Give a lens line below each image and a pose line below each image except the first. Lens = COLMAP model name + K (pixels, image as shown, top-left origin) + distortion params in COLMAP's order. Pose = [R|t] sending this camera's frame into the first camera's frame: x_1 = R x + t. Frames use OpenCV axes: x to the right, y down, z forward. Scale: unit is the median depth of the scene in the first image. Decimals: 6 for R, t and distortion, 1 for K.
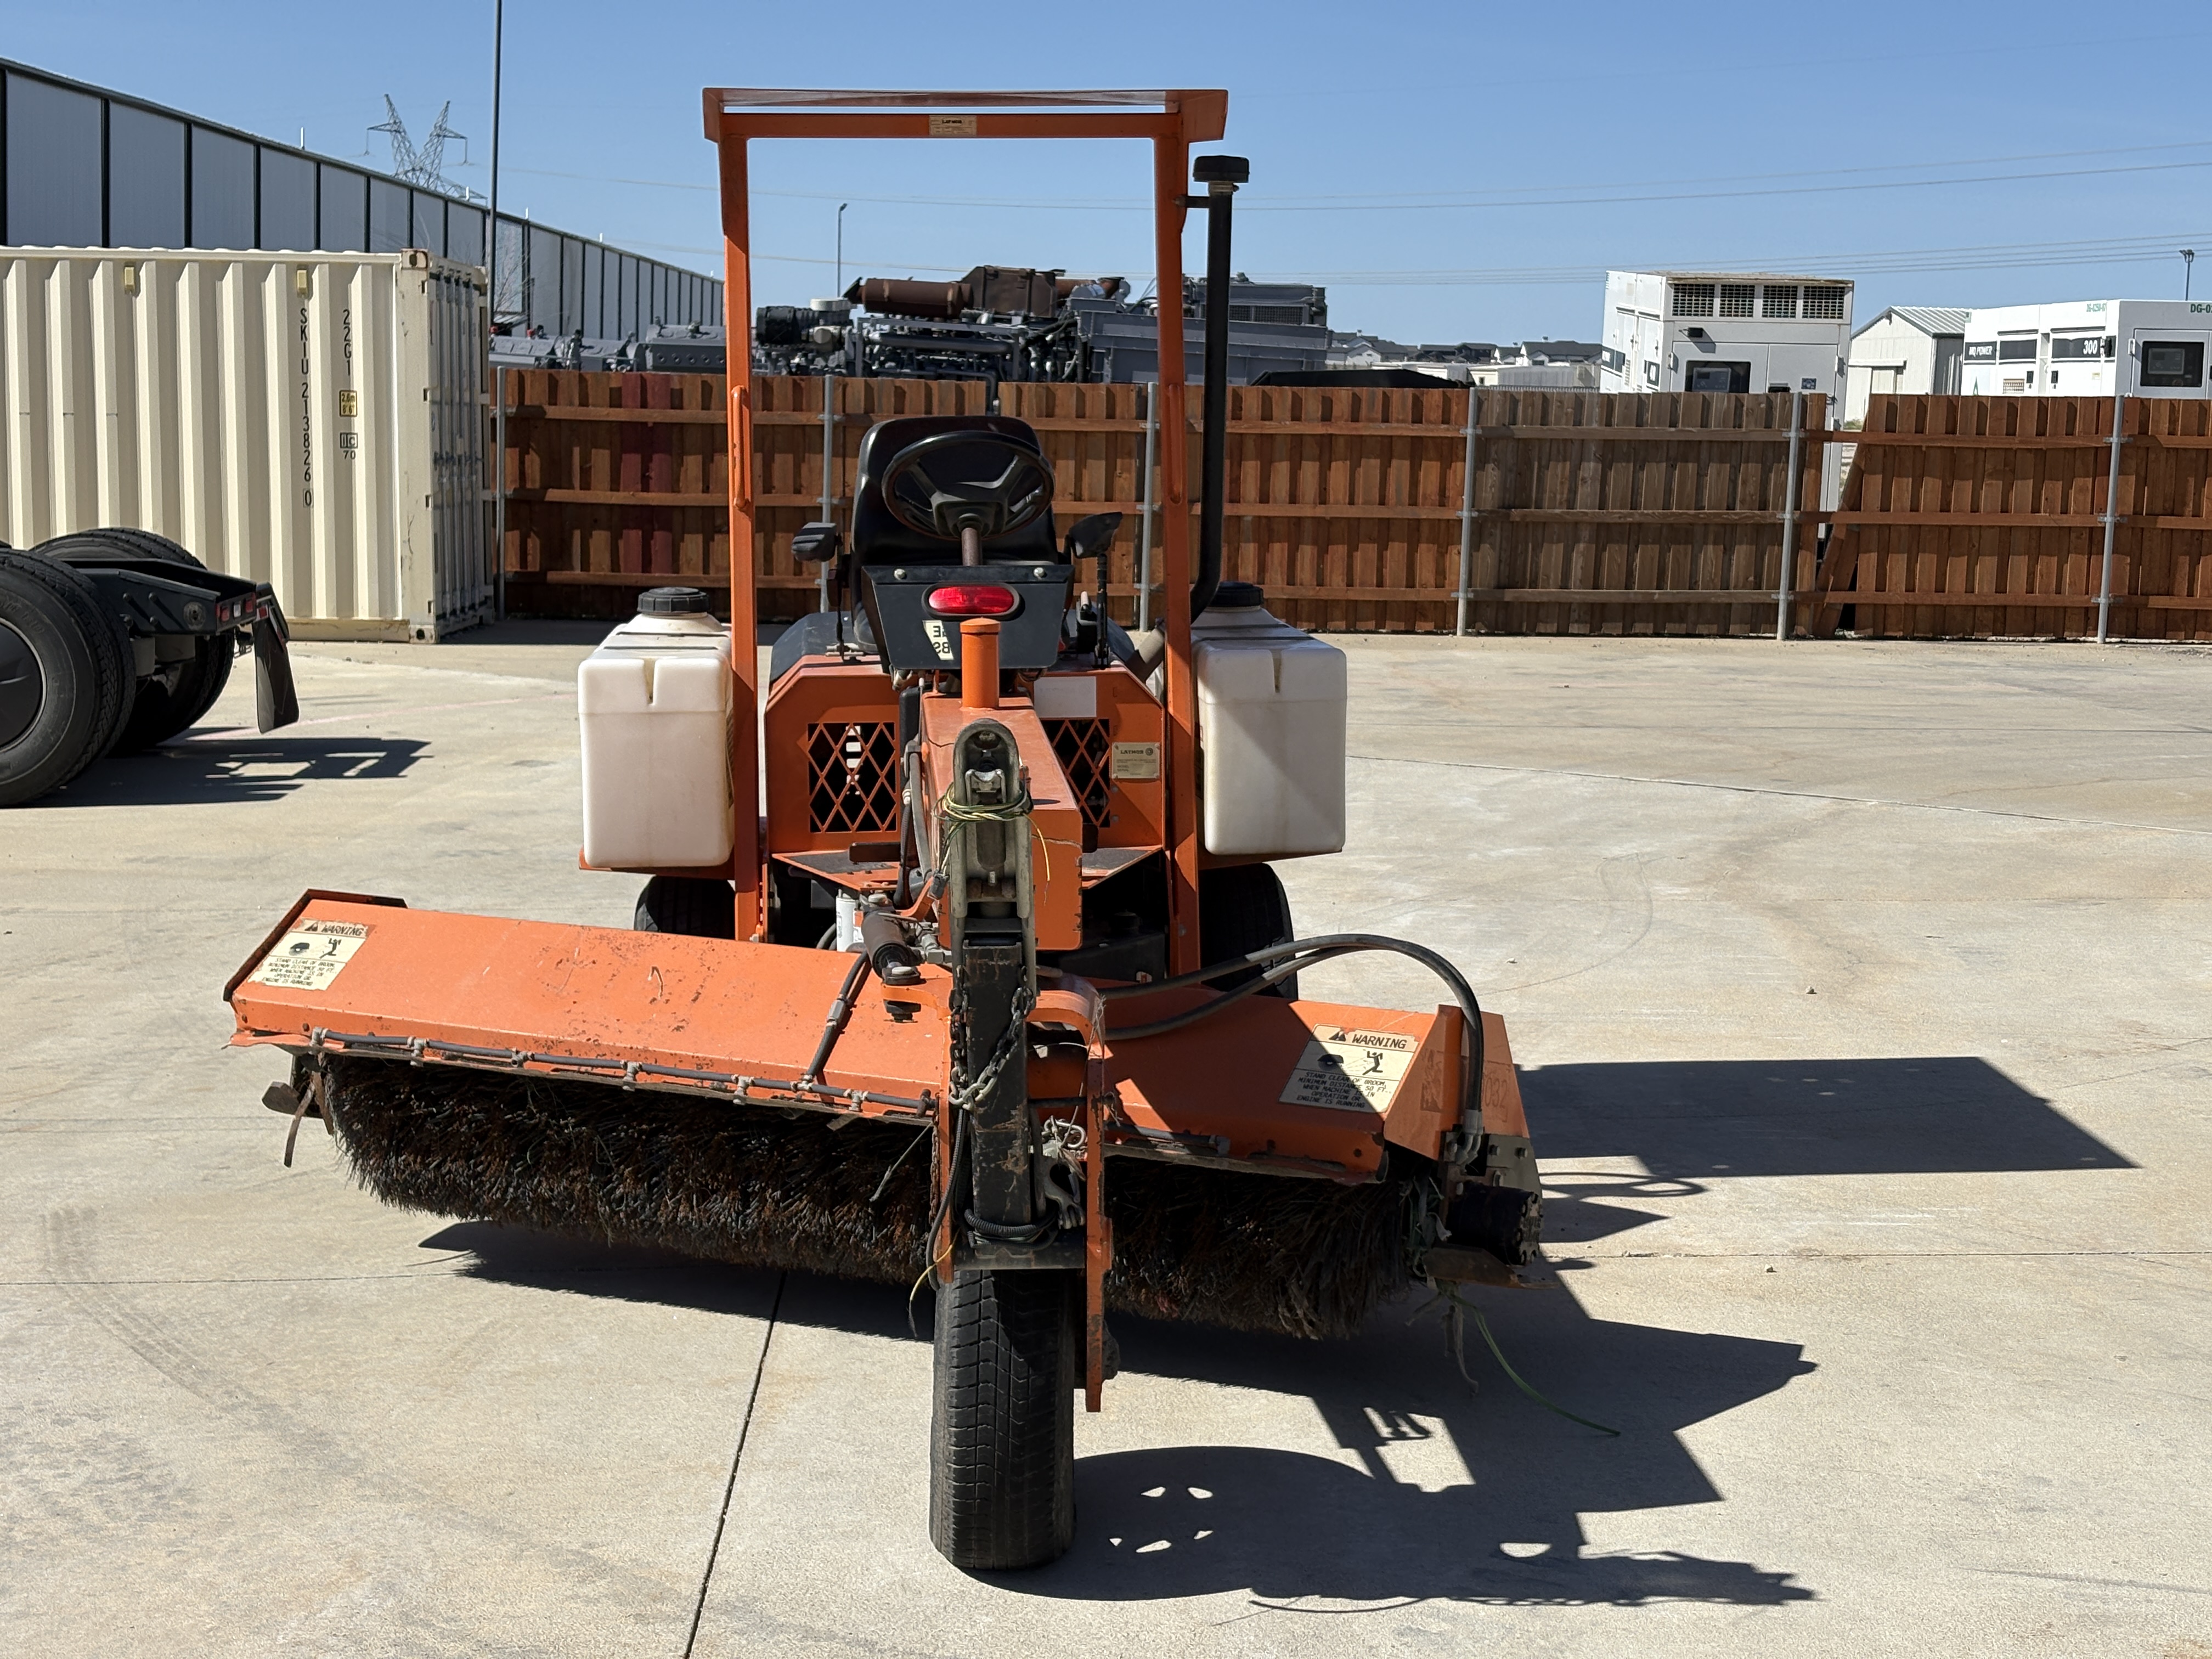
lens RADIAL K [[3205.9, 0, 1119.3], [0, 3205.9, 818.9], [0, 0, 1]] dist [0.227703, -0.883427]
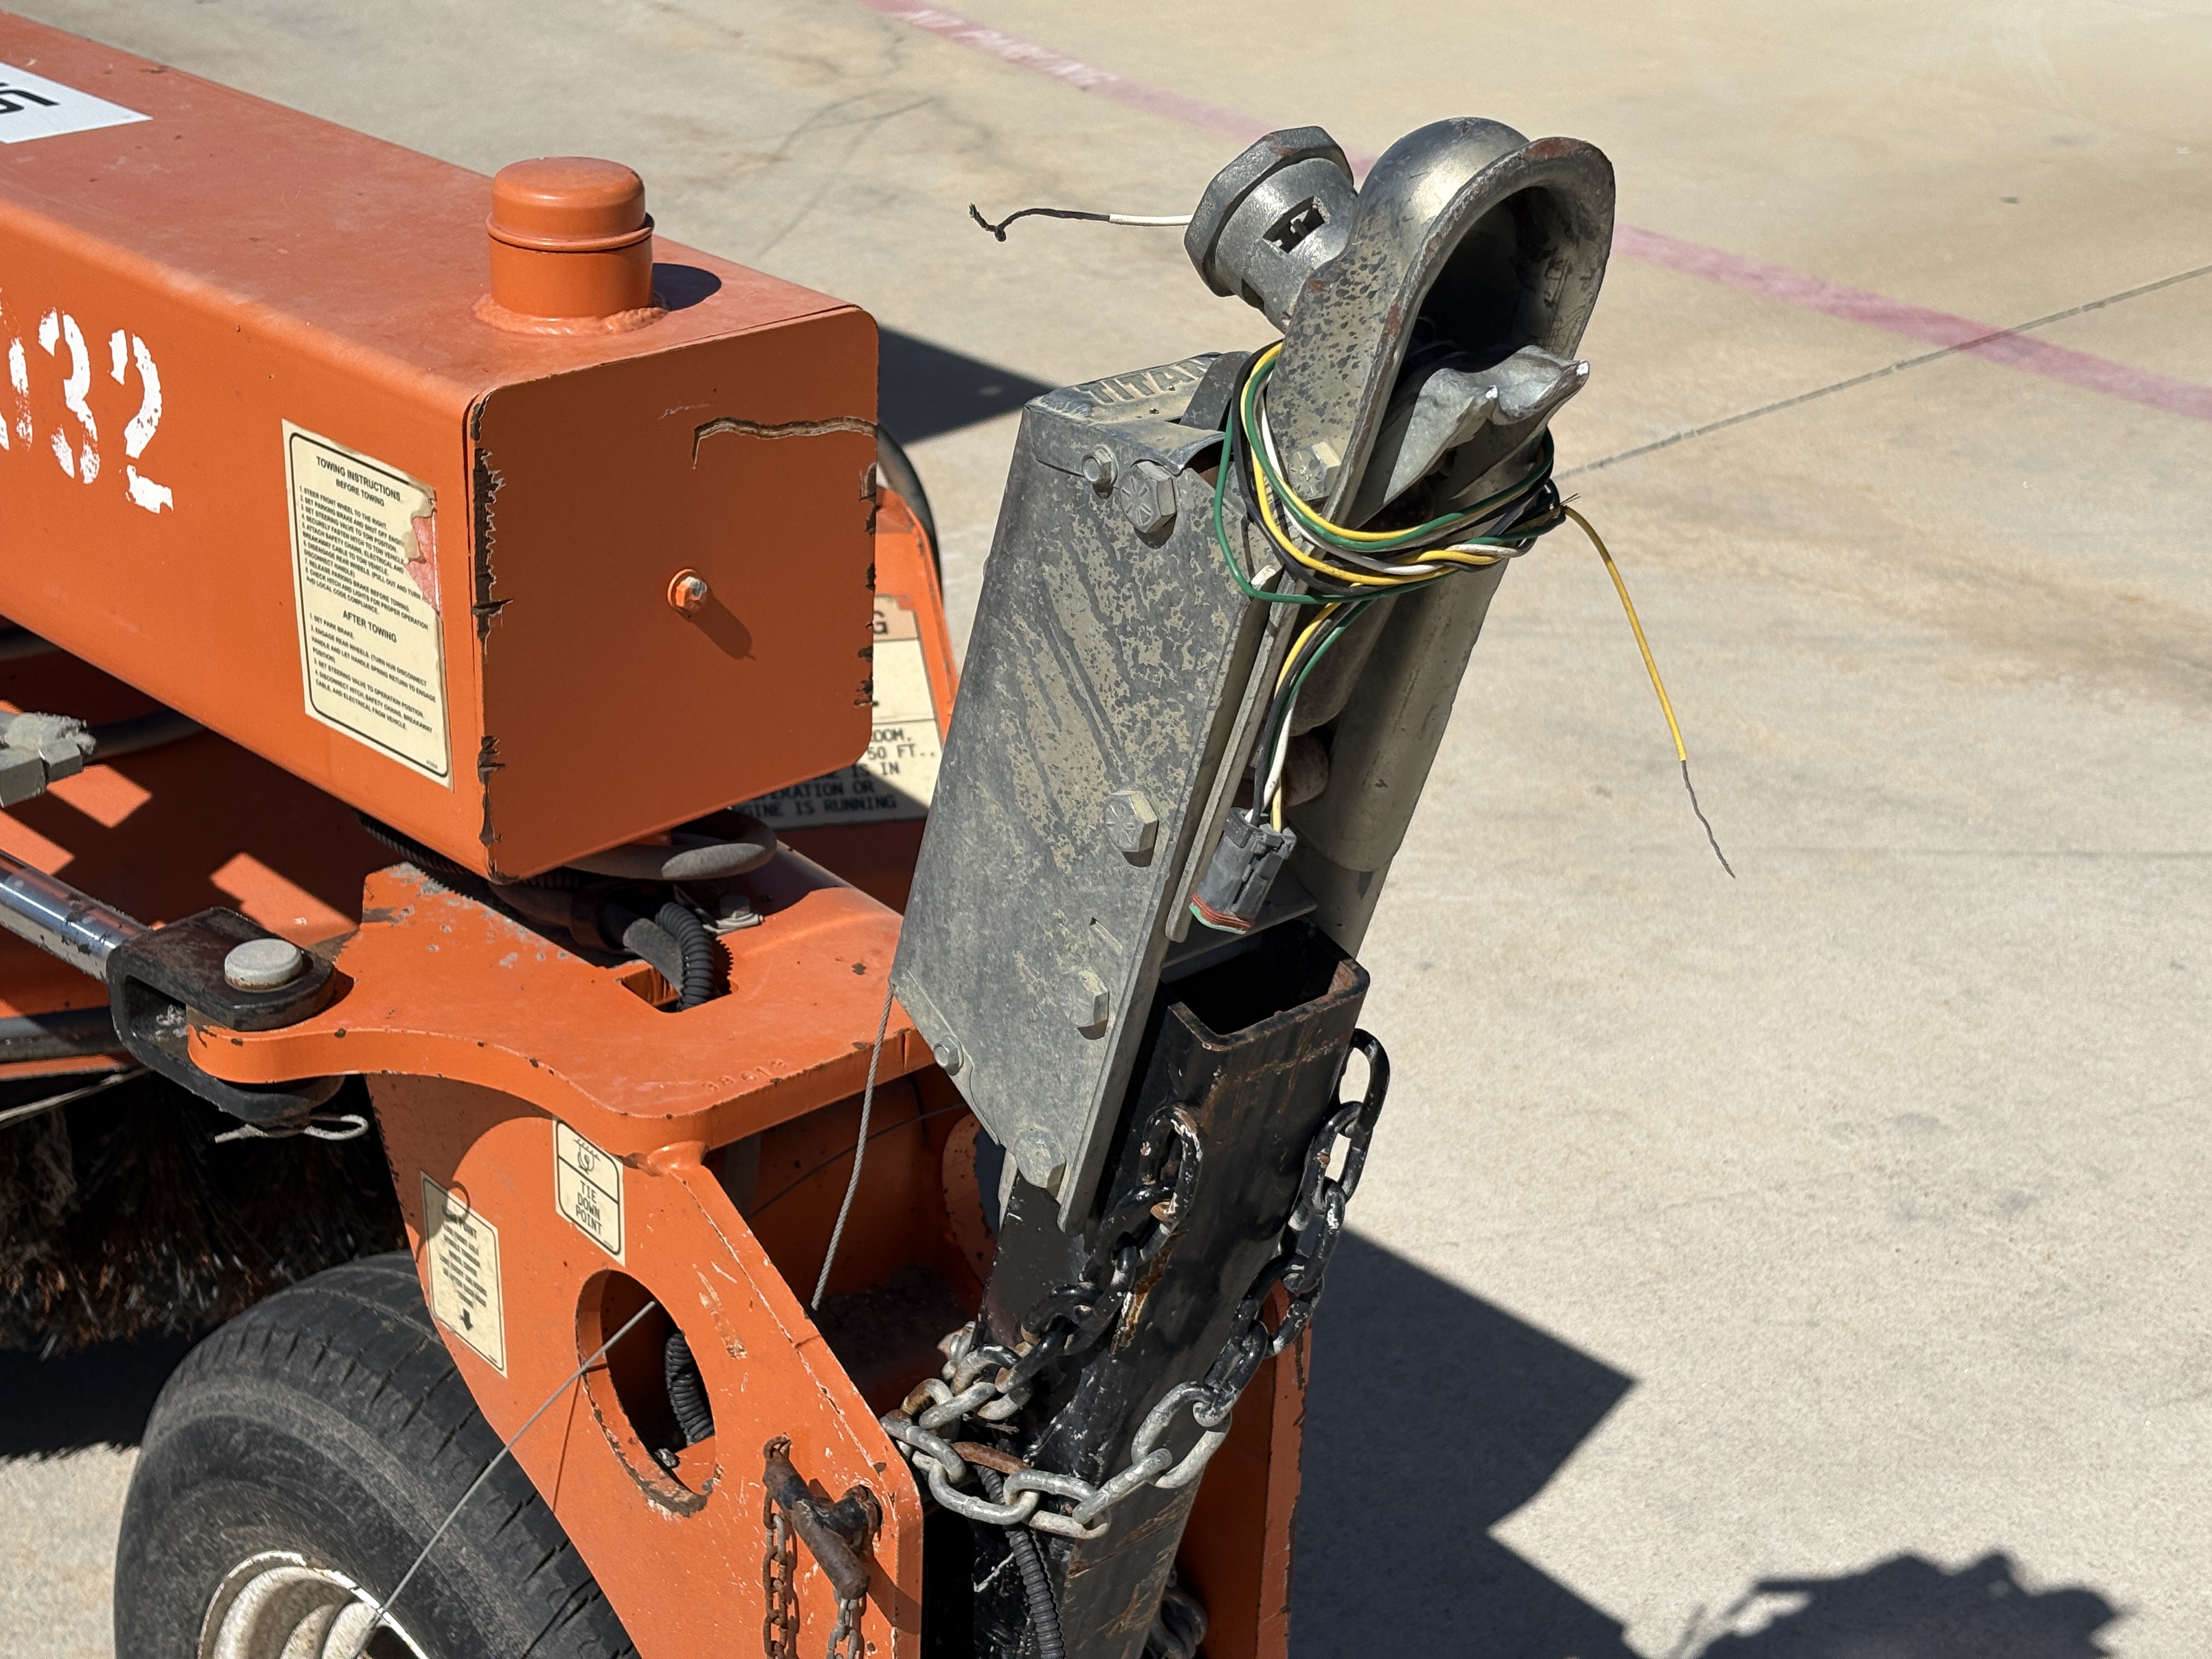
lens RADIAL K [[3205.9, 0, 1119.3], [0, 3205.9, 818.9], [0, 0, 1]] dist [0.227703, -0.883427]
pose [[0.747090, -0.268140, 0.608241, -0.027856], [0.056107, 0.937202, 0.344245, -0.009193], [-0.662351, -0.223055, 0.715219, 0.121153]]
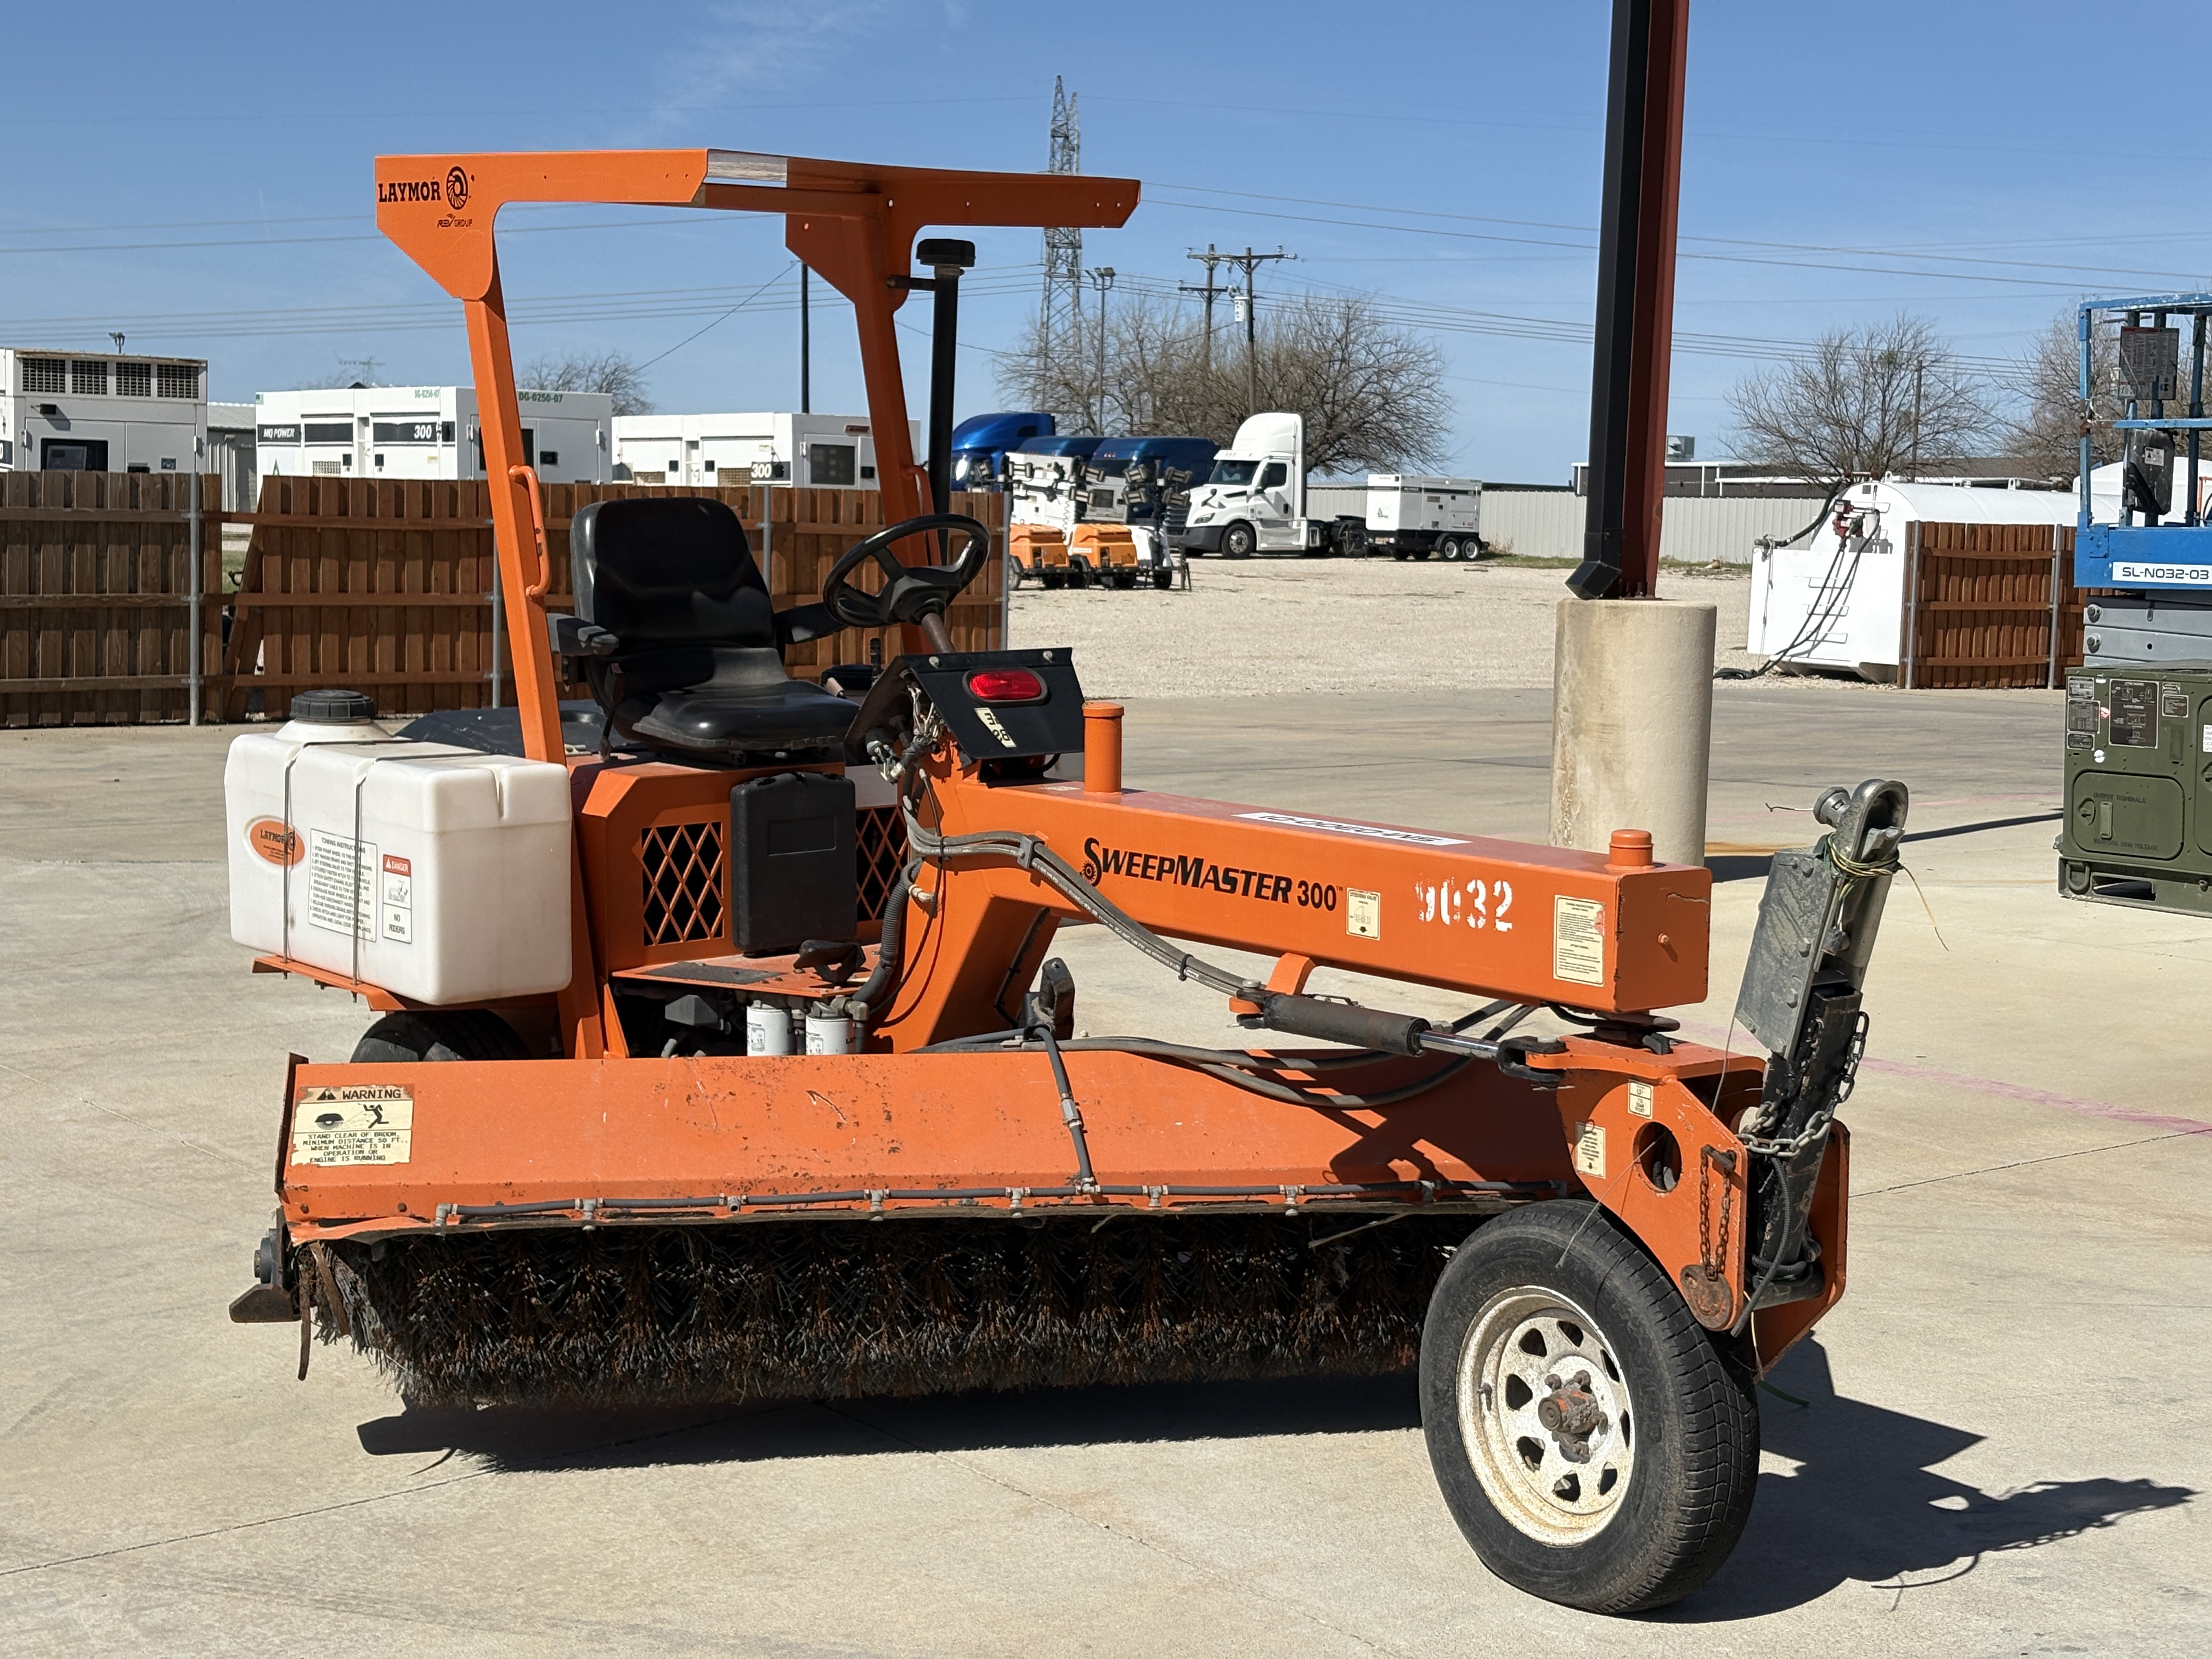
lens RADIAL K [[3205.9, 0, 1119.3], [0, 3205.9, 818.9], [0, 0, 1]] dist [0.227703, -0.883427]
pose [[0.822908, -0.059037, 0.565099, -0.120510], [0.072968, 0.997332, -0.002064, -0.004851], [-0.563470, 0.042933, 0.825020, 0.036792]]
